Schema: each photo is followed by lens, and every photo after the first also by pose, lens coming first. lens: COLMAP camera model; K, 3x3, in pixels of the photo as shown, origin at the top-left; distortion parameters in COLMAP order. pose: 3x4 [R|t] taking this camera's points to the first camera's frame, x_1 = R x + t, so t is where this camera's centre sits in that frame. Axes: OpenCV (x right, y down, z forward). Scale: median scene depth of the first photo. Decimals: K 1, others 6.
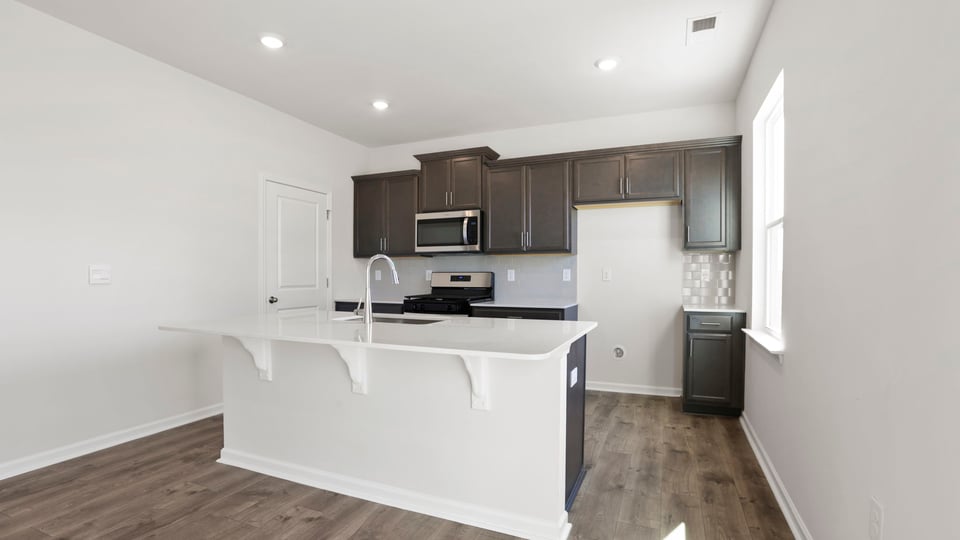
lens RADIAL K [[450.9, 0, 480.9], [0, 450.9, 275.5], [0, 0, 1]] dist [-0.021238, 0.000021]
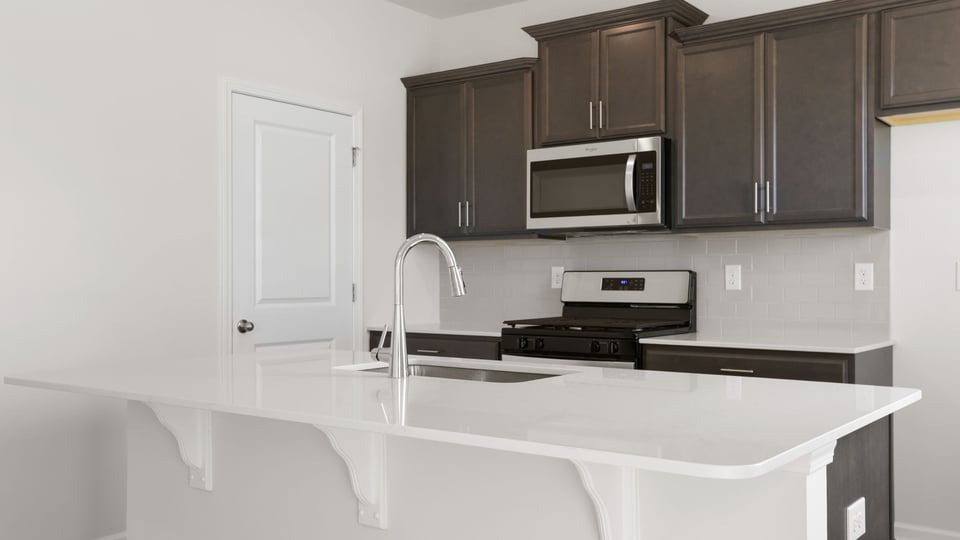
lens RADIAL K [[925.1, 0, 481.3], [0, 925.1, 259.9], [0, 0, 1]] dist [0.066206, 0.000000]
pose [[0.973588, -0.004999, -0.228258, 0.034553], [0.000578, 0.999811, -0.019433, -0.000284], [0.228312, 0.018788, 0.973407, 0.031812]]
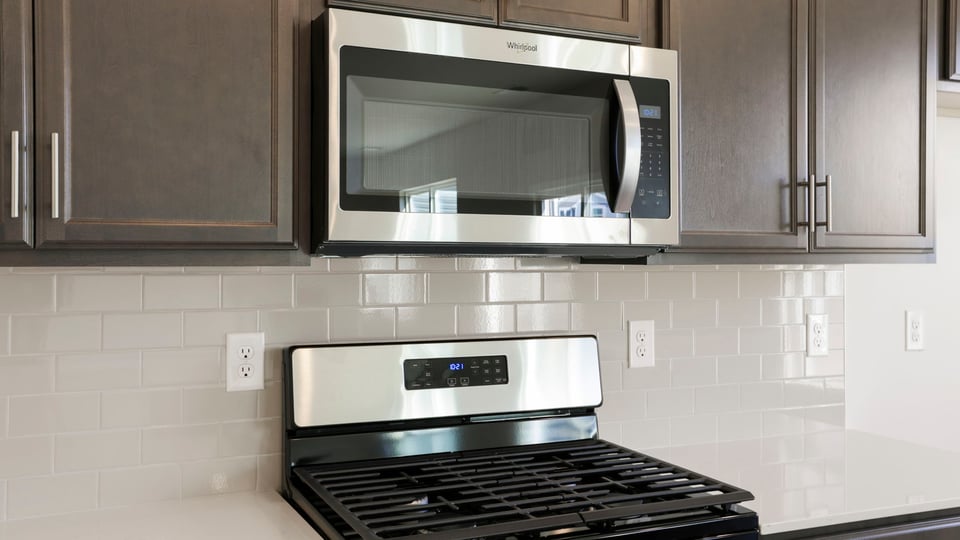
lens RADIAL K [[925.1, 0, 479.8], [0, 925.1, 264.3], [0, 0, 1]] dist [0.066206, 0.000000]
pose [[0.657475, -0.001922, 0.753474, -0.391078], [-0.002200, 0.999988, 0.004471, -0.048808], [-0.753473, -0.004597, 0.657463, 0.793198]]
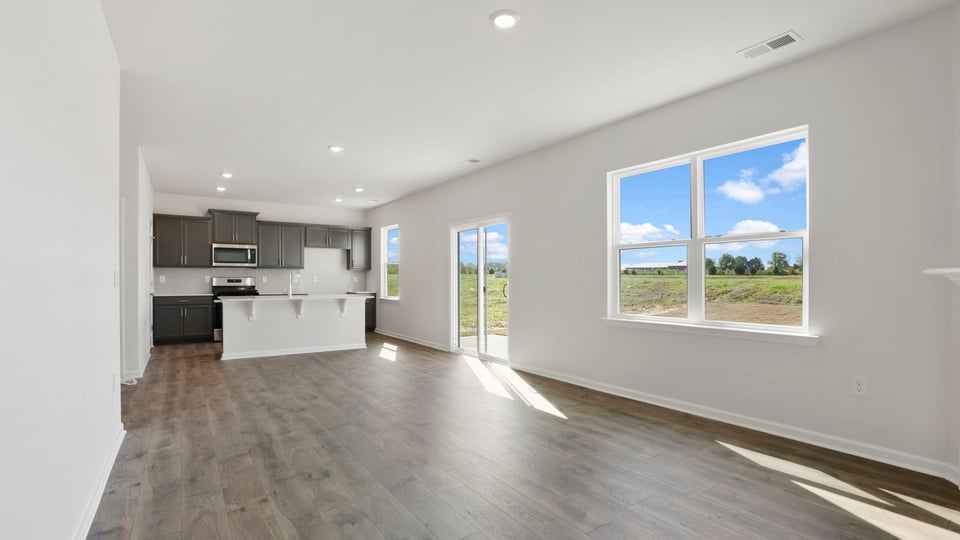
lens RADIAL K [[450.9, 0, 480.0], [0, 450.9, 278.7], [0, 0, 1]] dist [-0.021238, 0.000021]
pose [[0.542122, 0.002810, 0.840295, -1.112176], [0.004828, 0.999967, -0.006458, 0.014697], [-0.840286, 0.007558, 0.542091, -0.856890]]
